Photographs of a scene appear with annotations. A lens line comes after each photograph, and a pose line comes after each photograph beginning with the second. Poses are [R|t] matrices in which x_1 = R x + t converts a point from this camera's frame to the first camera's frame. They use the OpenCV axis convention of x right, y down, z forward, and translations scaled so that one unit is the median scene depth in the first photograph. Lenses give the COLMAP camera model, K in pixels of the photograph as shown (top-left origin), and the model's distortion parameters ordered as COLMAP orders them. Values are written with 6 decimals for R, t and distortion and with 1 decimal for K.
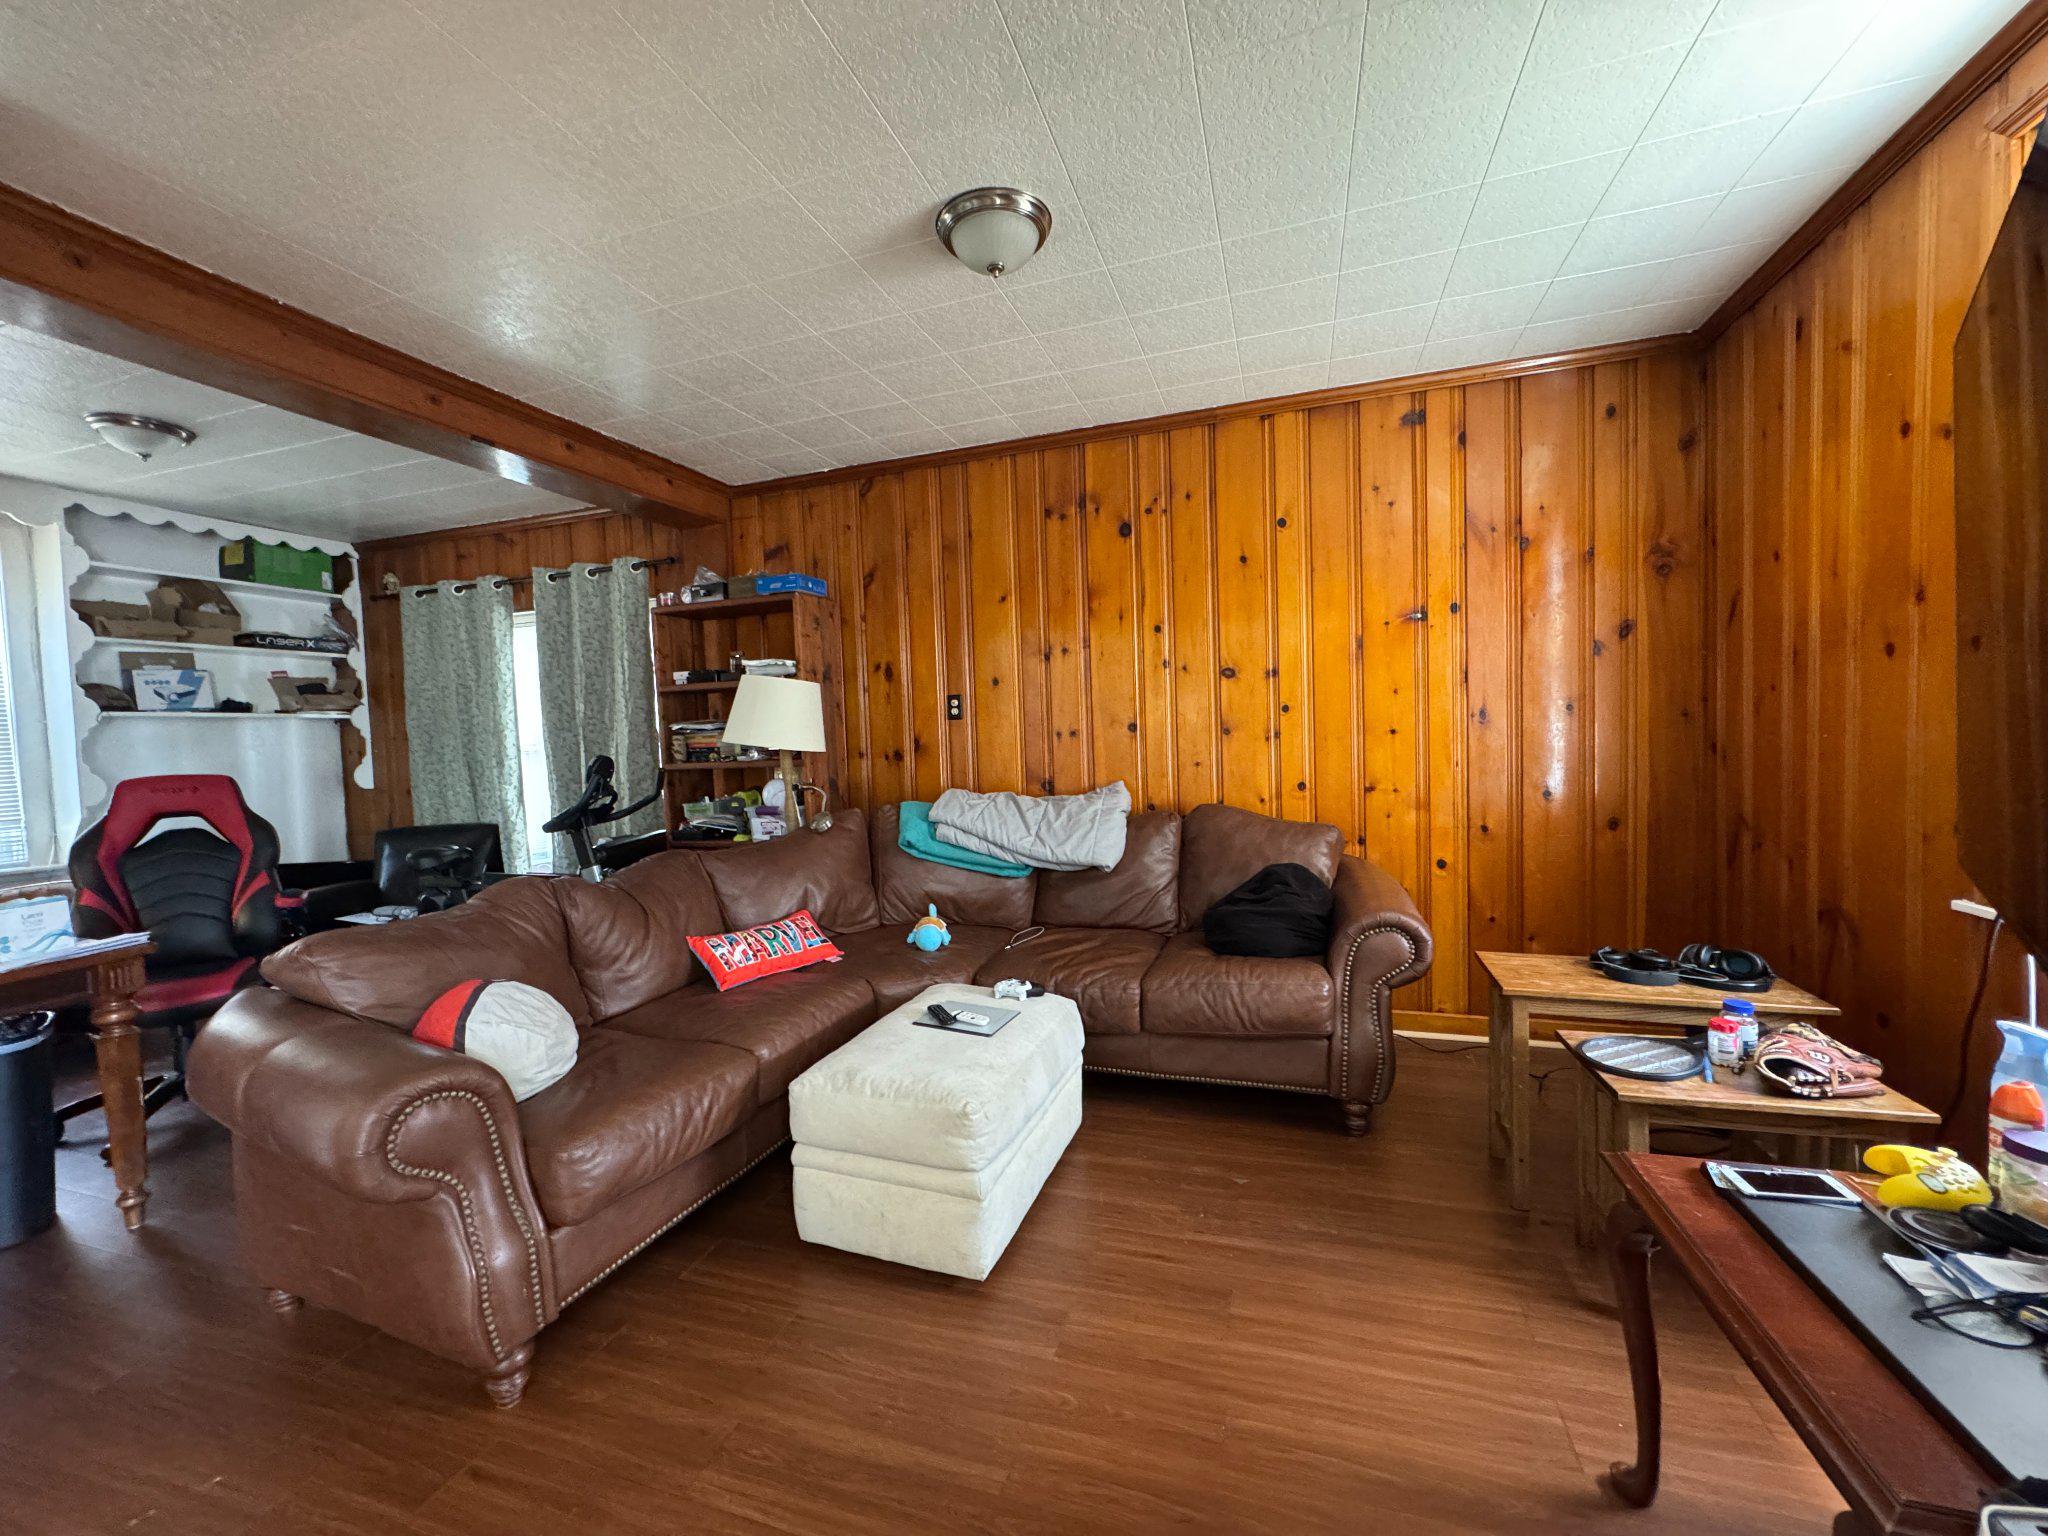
lens RADIAL K [[817.0, 0, 1021.9], [0, 817.0, 776.1], [0, 0, 1]] dist [-0.001197, 0.000309]
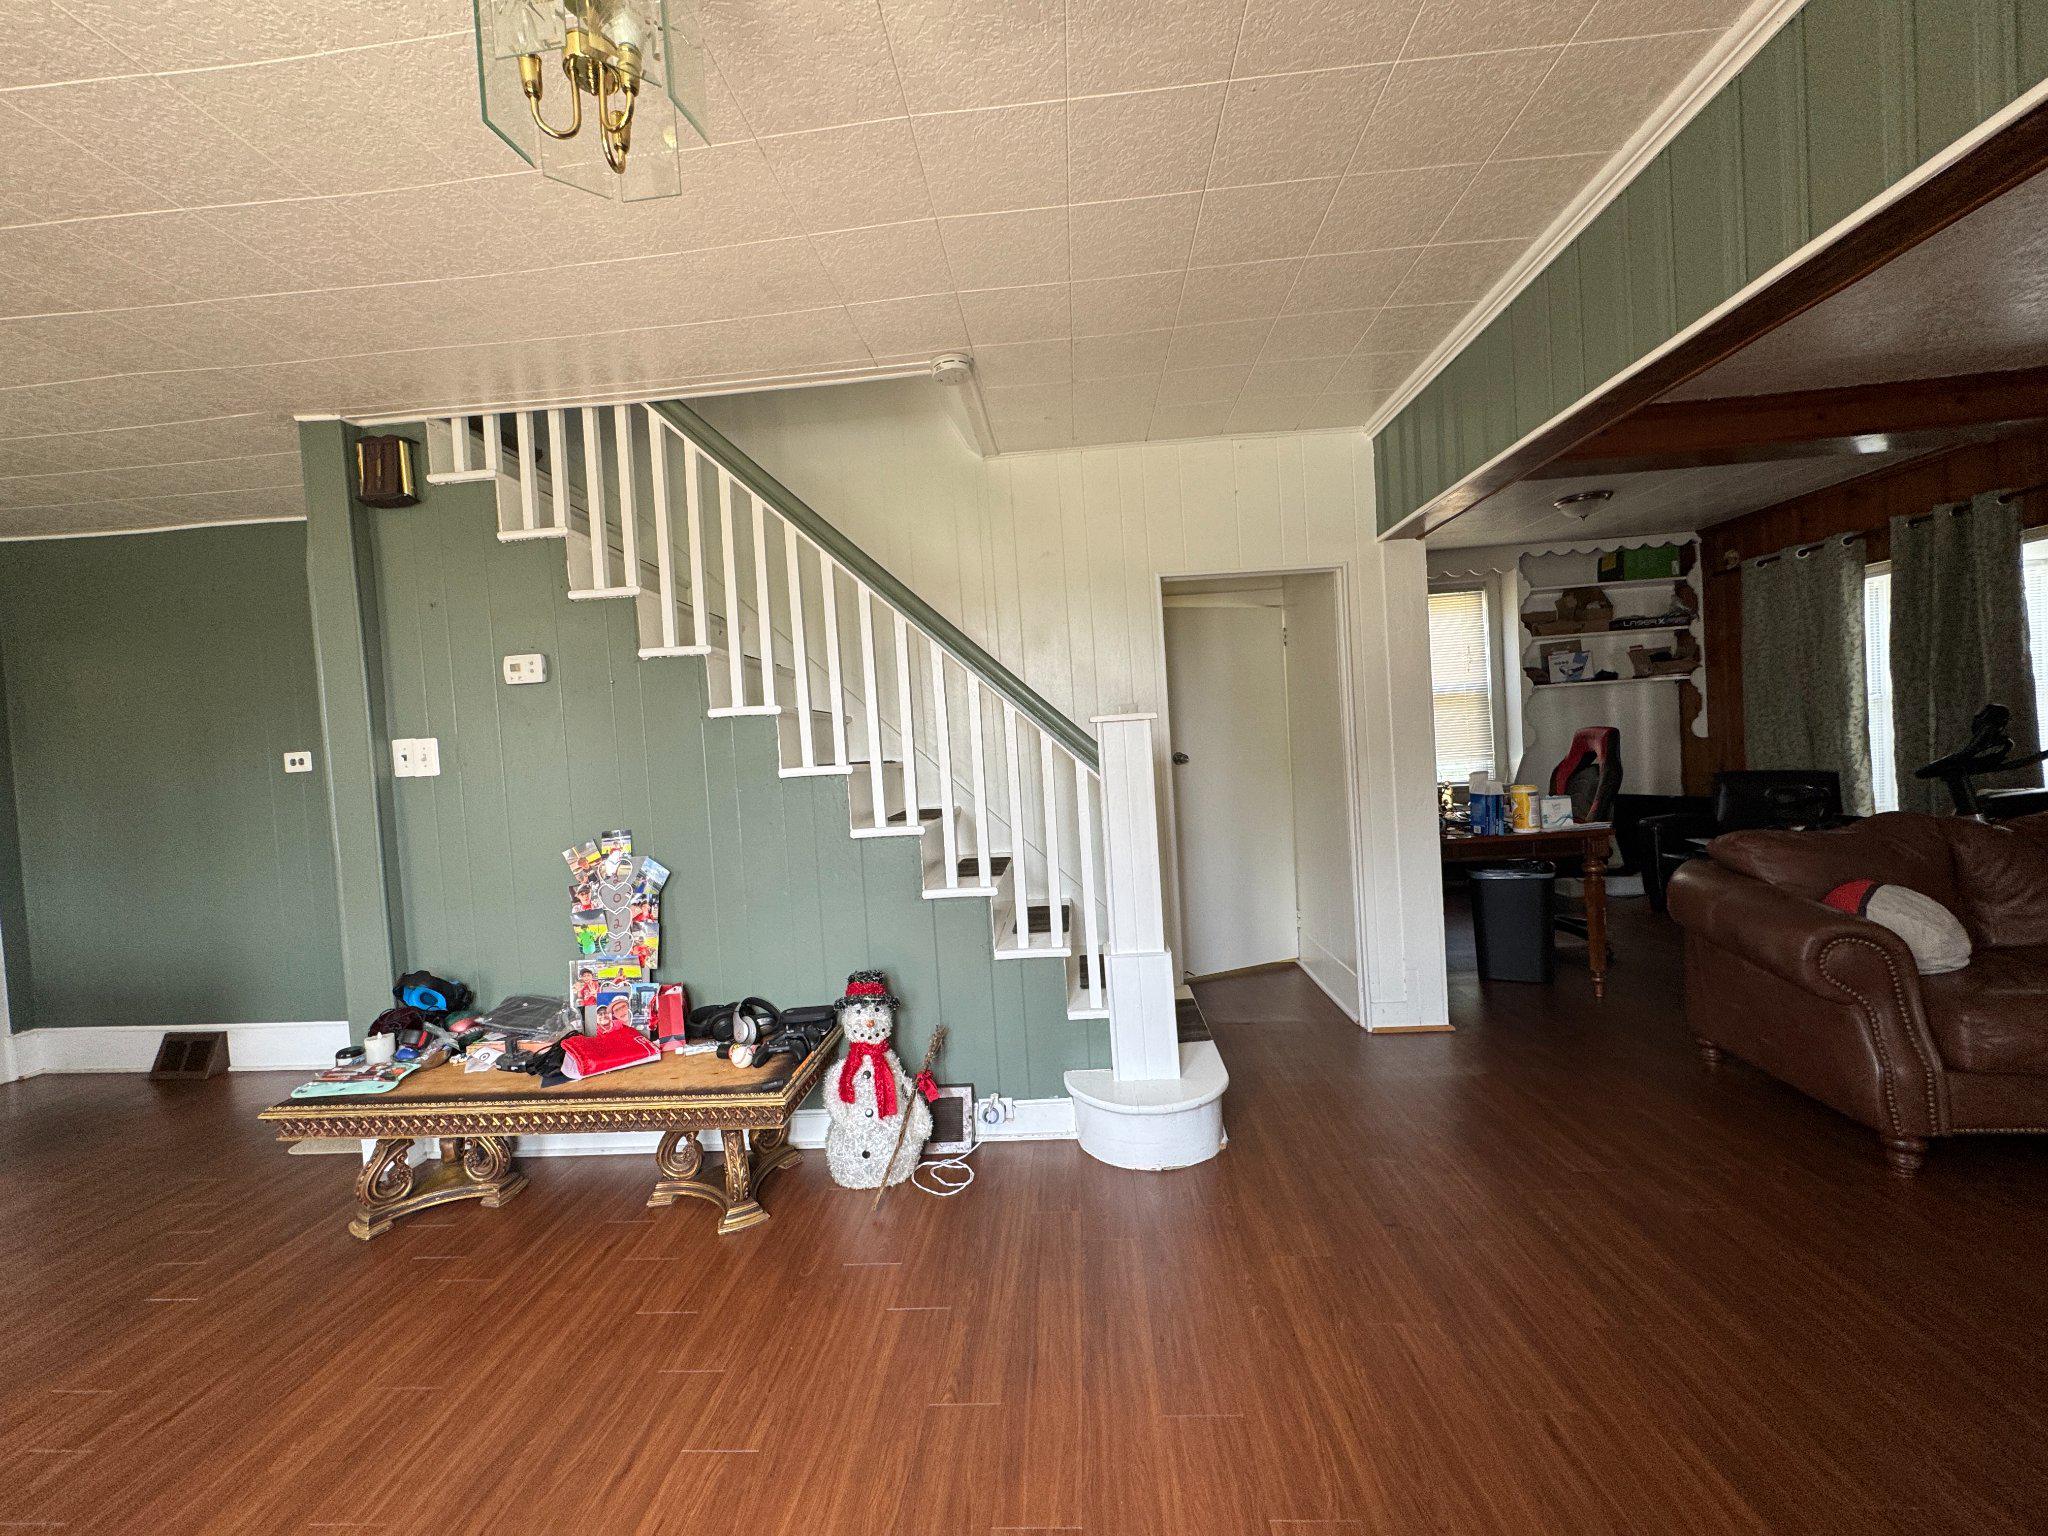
lens RADIAL K [[817.0, 0, 1018.7], [0, 817.0, 770.0], [0, 0, 1]] dist [-0.001197, 0.000309]
pose [[0.249318, 0.046812, -0.967290, 0.110997], [0.004956, 0.998756, 0.049612, -0.000818], [0.968409, -0.017163, 0.248775, -0.282929]]
